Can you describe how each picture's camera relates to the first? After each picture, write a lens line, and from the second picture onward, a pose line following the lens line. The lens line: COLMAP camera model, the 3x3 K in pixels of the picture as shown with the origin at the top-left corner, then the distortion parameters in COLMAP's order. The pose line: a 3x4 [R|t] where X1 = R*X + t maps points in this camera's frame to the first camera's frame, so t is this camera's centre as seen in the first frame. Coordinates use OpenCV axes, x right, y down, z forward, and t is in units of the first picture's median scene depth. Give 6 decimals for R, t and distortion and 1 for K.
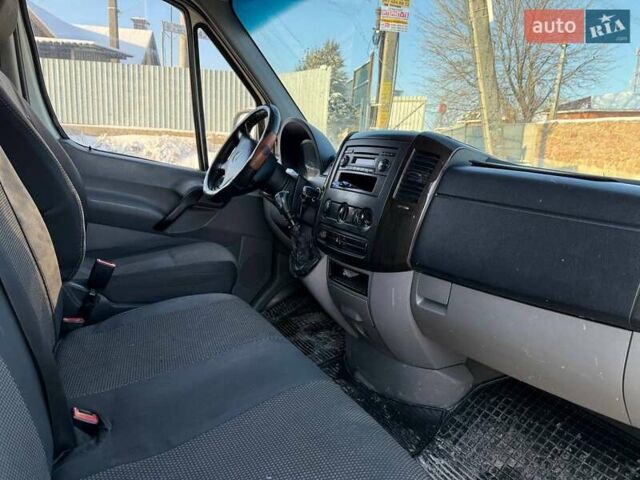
lens RADIAL K [[426.8, 0, 320.0], [0, 426.8, 240.0], [0, 0, 1]] dist [0.104478, -0.176552]
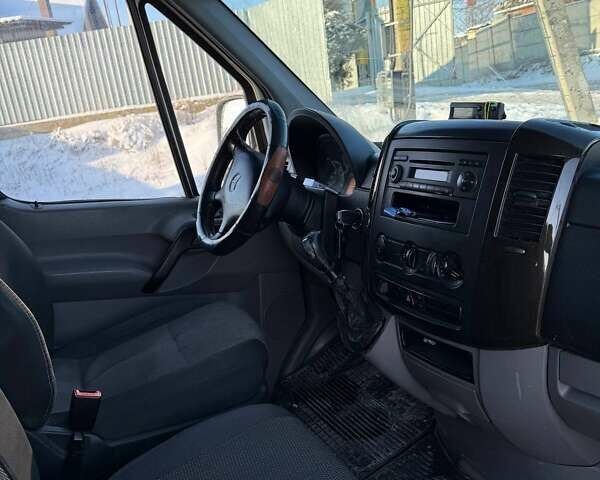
lens RADIAL K [[536.1, 0, 300.0], [0, 536.1, 240.0], [0, 0, 1]] dist [0.125885, -0.234891]
pose [[0.980143, -0.176875, -0.089634, -0.027485], [0.182310, 0.981615, 0.056527, -0.136337], [0.077988, -0.071746, 0.994369, 0.132902]]
